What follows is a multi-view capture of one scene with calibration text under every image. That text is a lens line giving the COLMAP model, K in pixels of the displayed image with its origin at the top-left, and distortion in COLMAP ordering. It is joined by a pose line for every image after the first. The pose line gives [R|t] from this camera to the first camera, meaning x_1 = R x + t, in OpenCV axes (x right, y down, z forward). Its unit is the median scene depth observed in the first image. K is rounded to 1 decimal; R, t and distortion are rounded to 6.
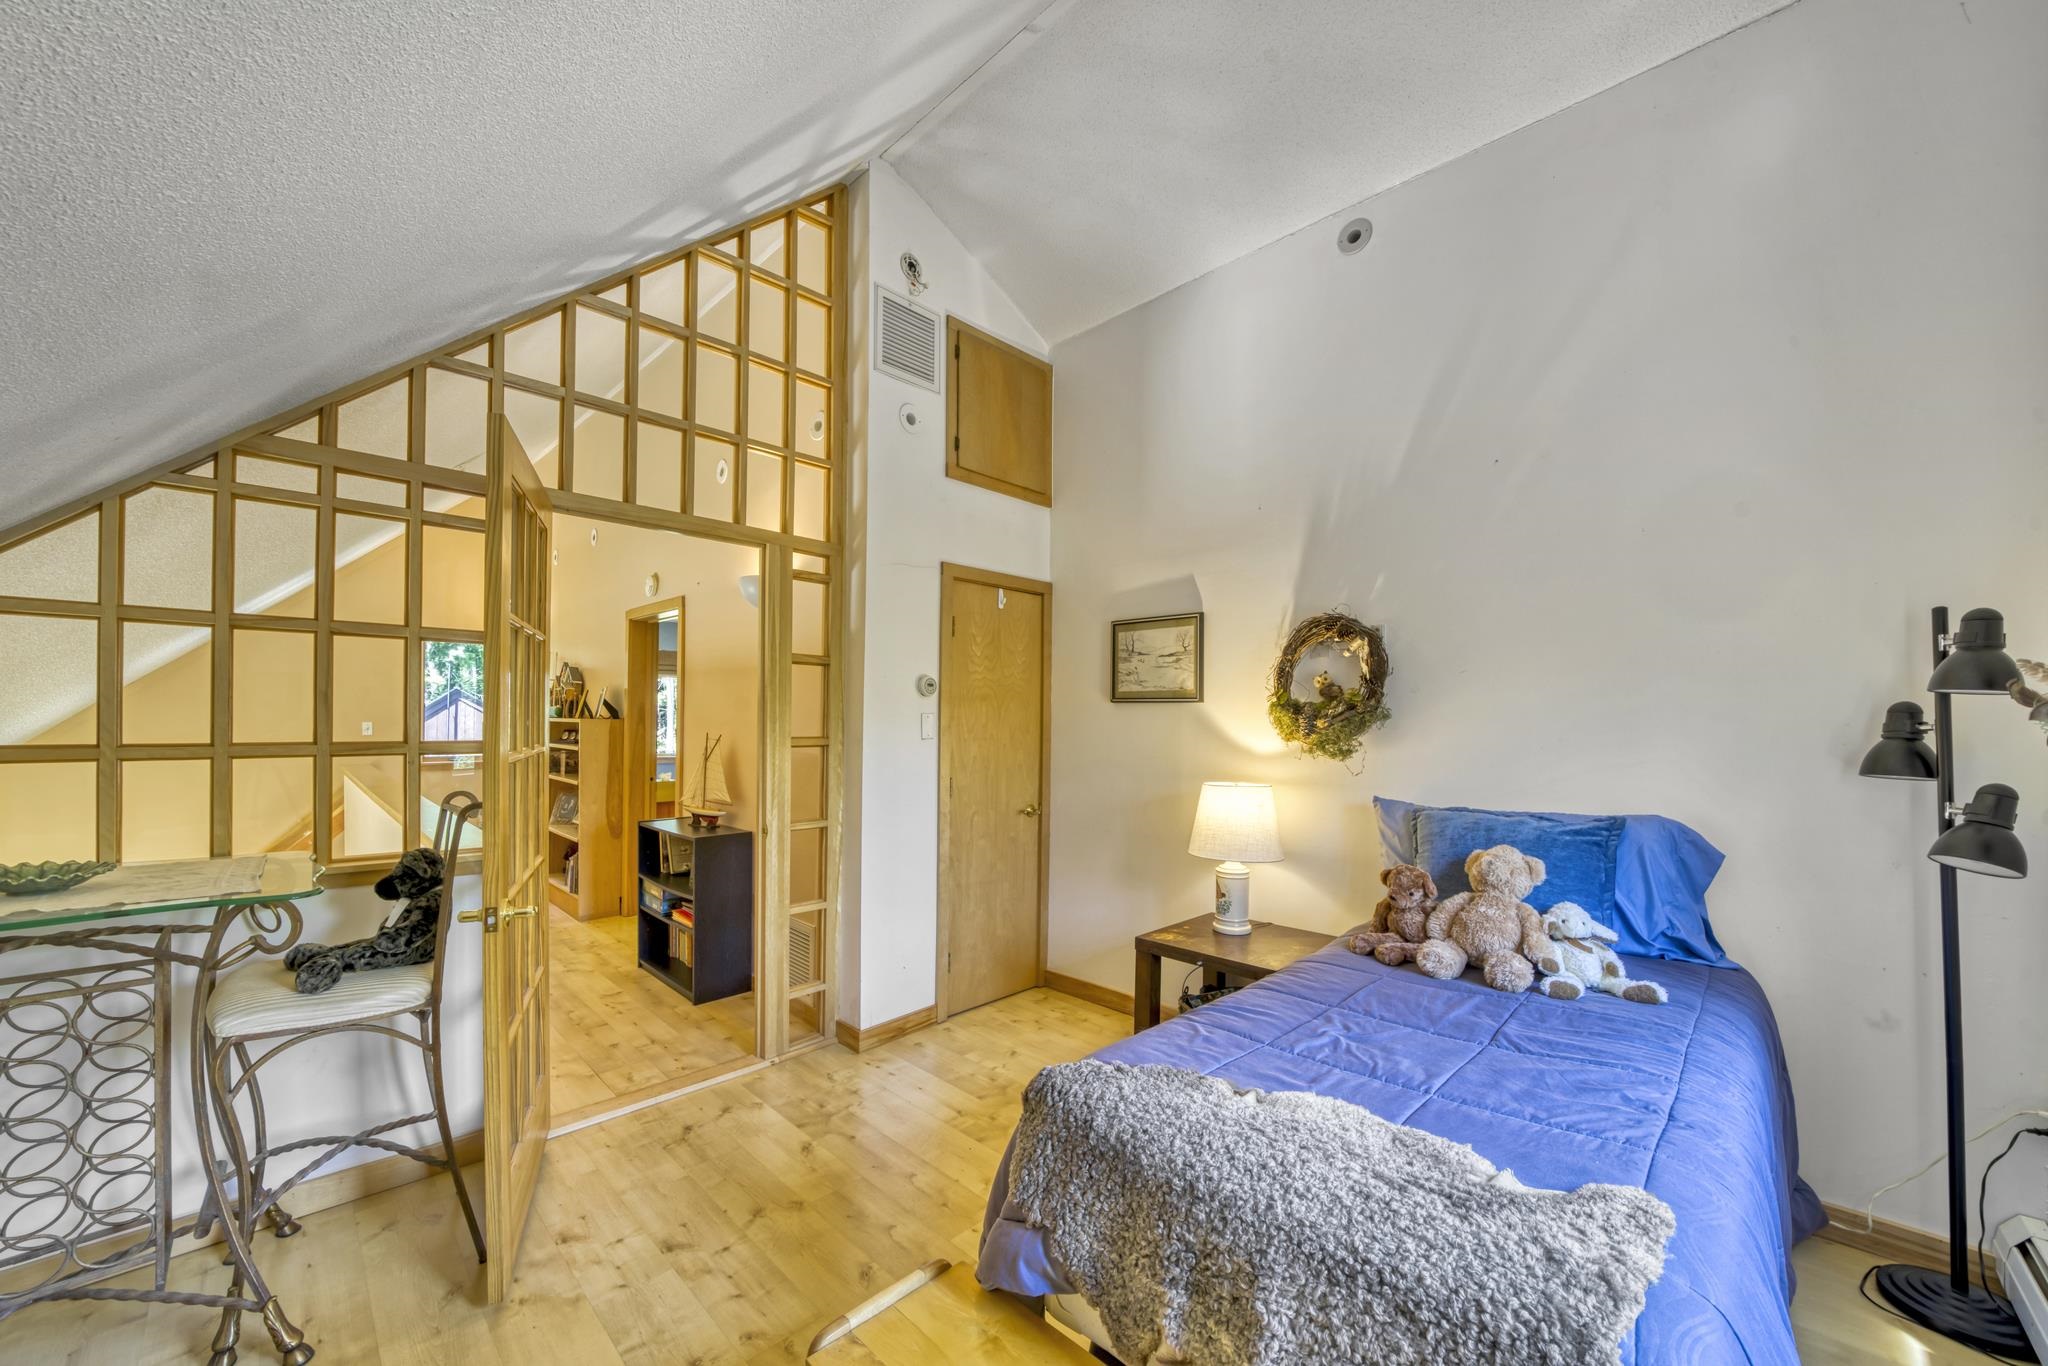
lens RADIAL K [[742.5, 0, 999.3], [0, 742.5, 718.2], [0, 0, 1]] dist [-0.024343, 0.000057]
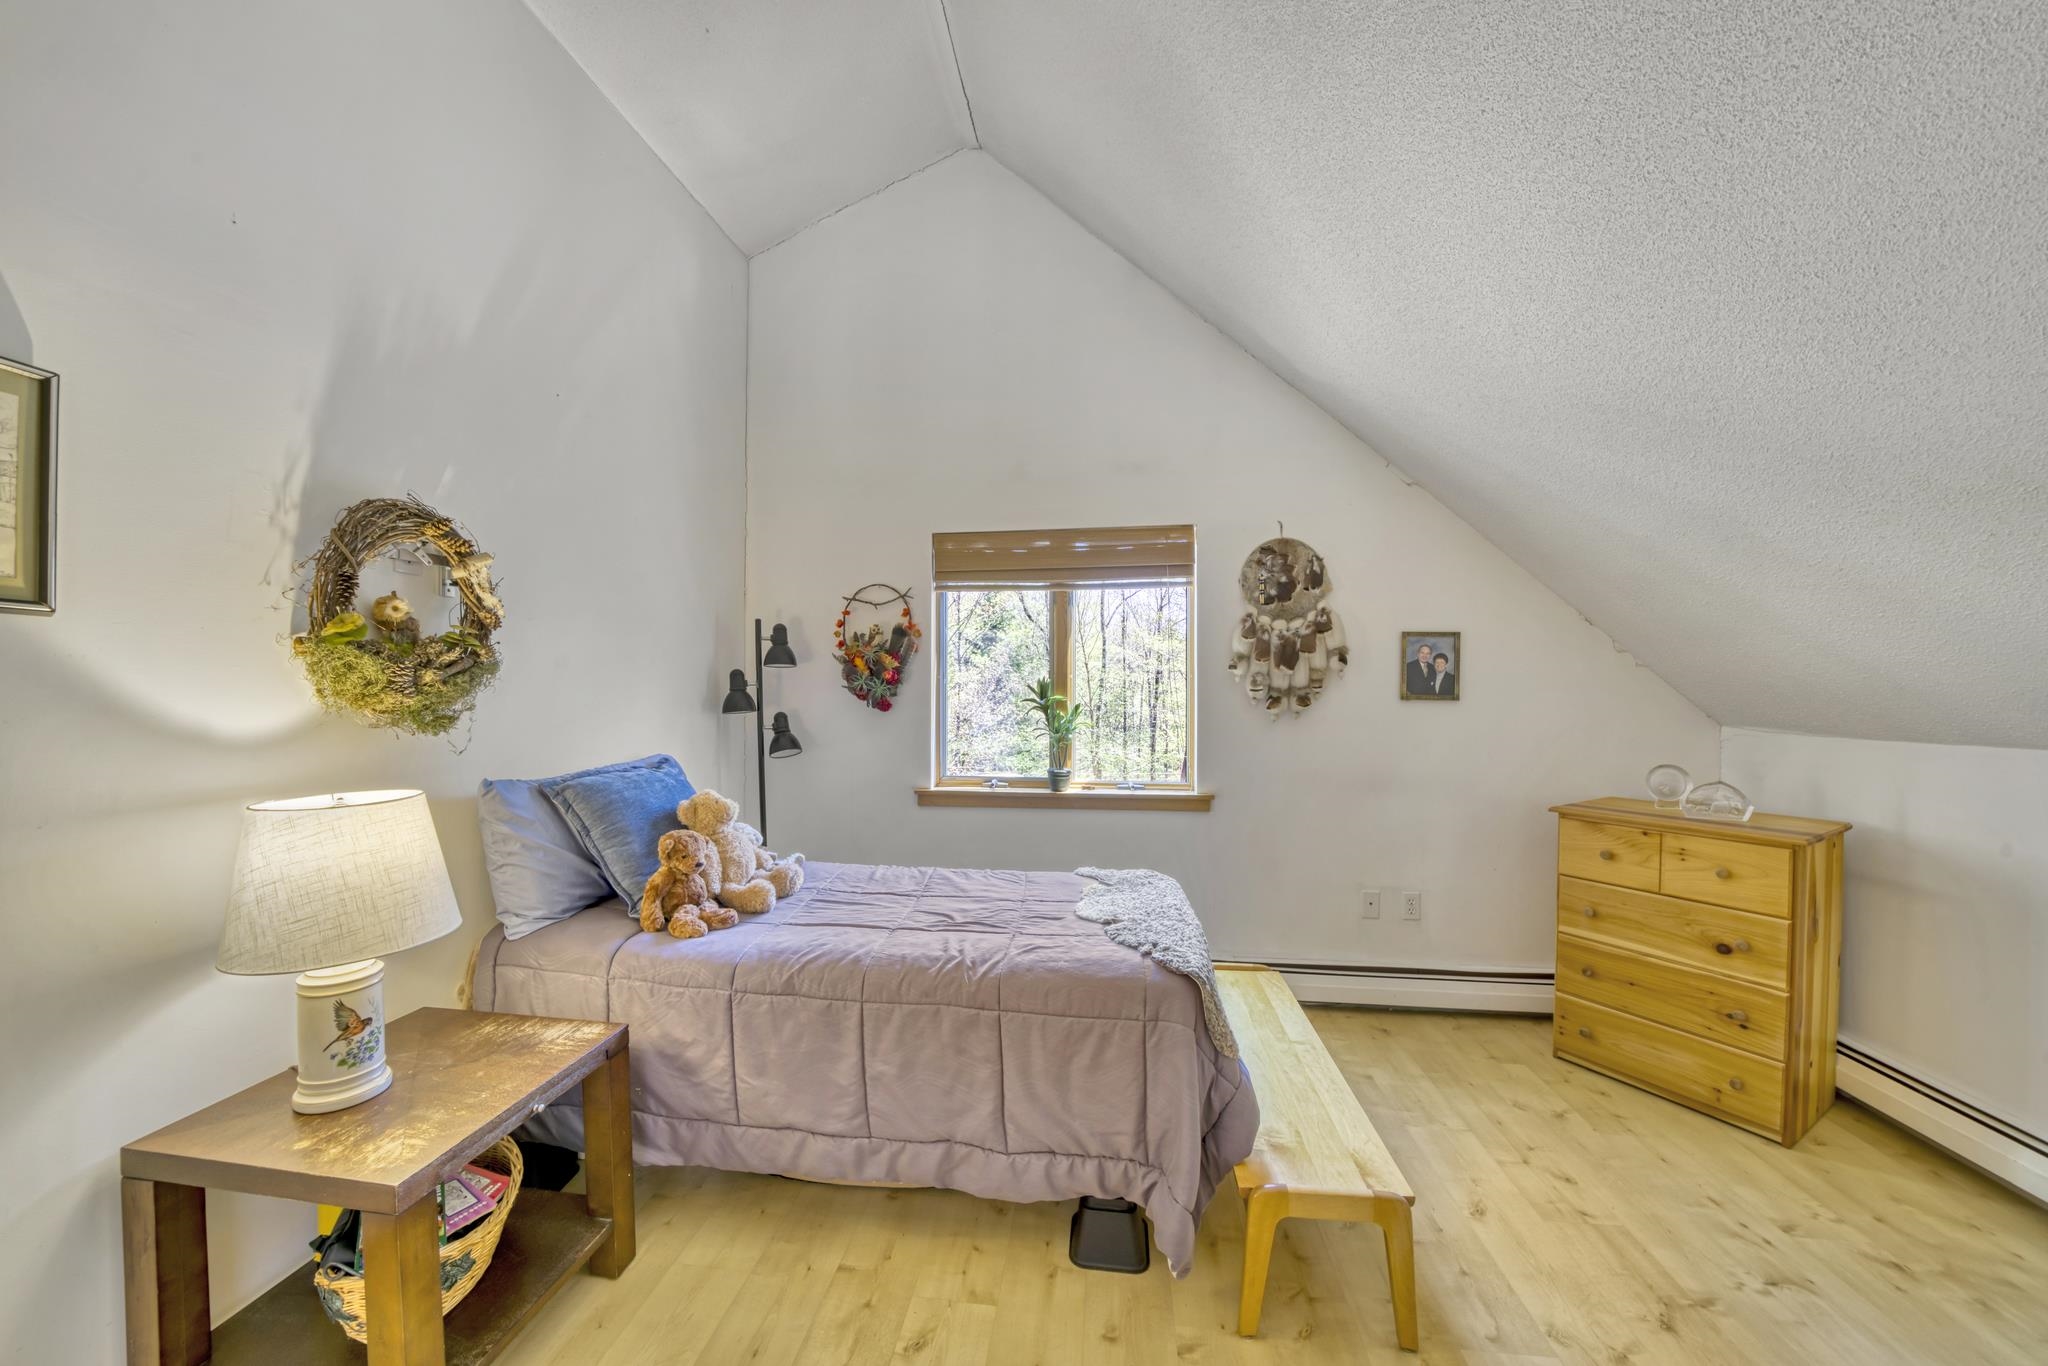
lens RADIAL K [[742.5, 0, 999.3], [0, 742.5, 718.2], [0, 0, 1]] dist [-0.024343, 0.000057]
pose [[-0.592294, -0.036118, 0.804912, -0.383840], [-0.010830, 0.999261, 0.036869, 0.015037], [-0.805649, 0.013120, -0.592247, 1.042505]]
